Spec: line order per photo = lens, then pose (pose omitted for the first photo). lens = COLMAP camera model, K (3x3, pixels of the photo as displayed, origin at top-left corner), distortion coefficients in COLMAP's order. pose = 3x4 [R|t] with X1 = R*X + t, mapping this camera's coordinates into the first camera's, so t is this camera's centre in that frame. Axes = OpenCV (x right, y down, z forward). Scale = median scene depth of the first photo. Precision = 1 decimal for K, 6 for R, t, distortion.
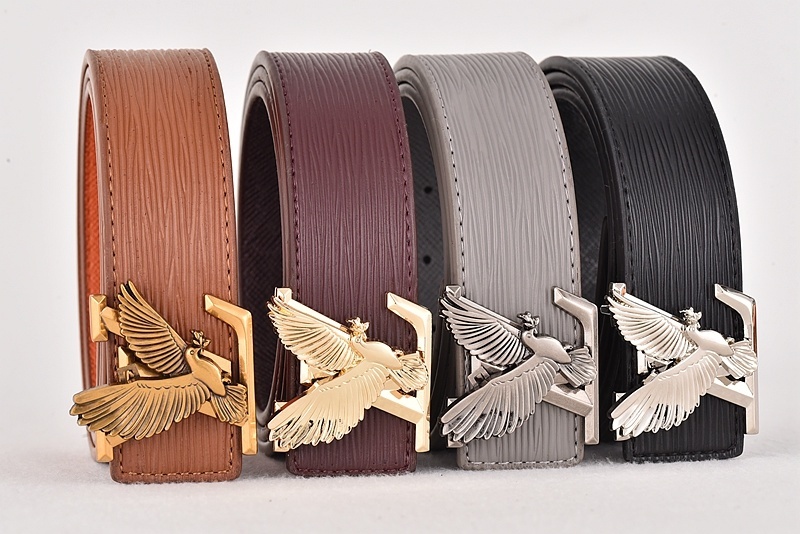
lens RADIAL K [[2657.8, 0, 400.0], [0, 2657.8, 267.0], [0, 0, 1]] dist [-0.001188, -1.702697]
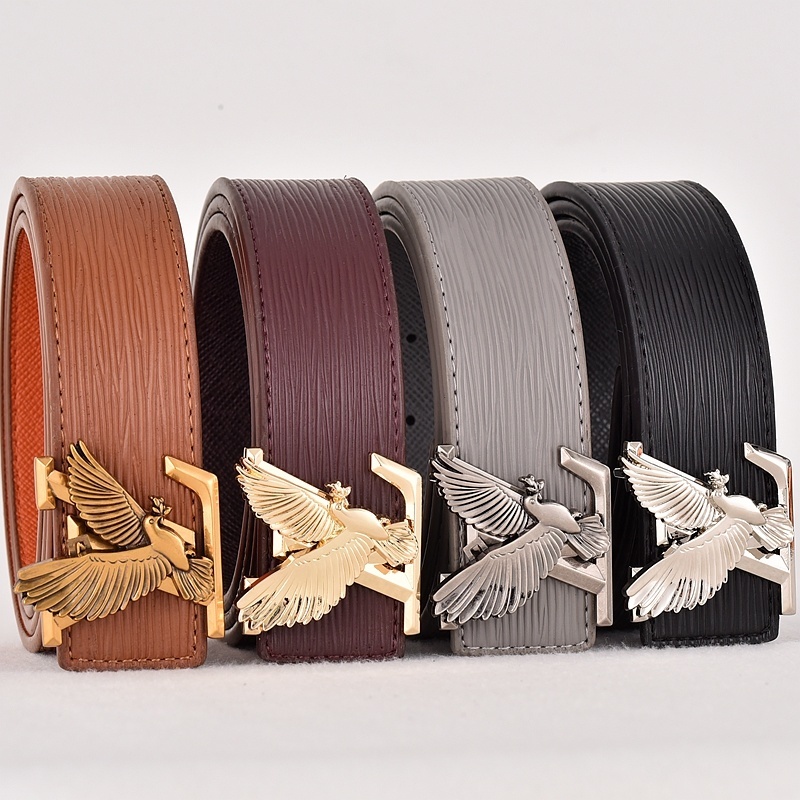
lens RADIAL K [[3678.1, 0, 400.0], [0, 3678.1, 400.0], [0, 0, 1]] dist [-0.091471, 6.180737]
pose [[0.999861, -0.005265, 0.015846, -0.013928], [0.005508, 0.999867, -0.015325, 0.010356], [-0.015763, 0.015410, 0.999757, -0.209446]]
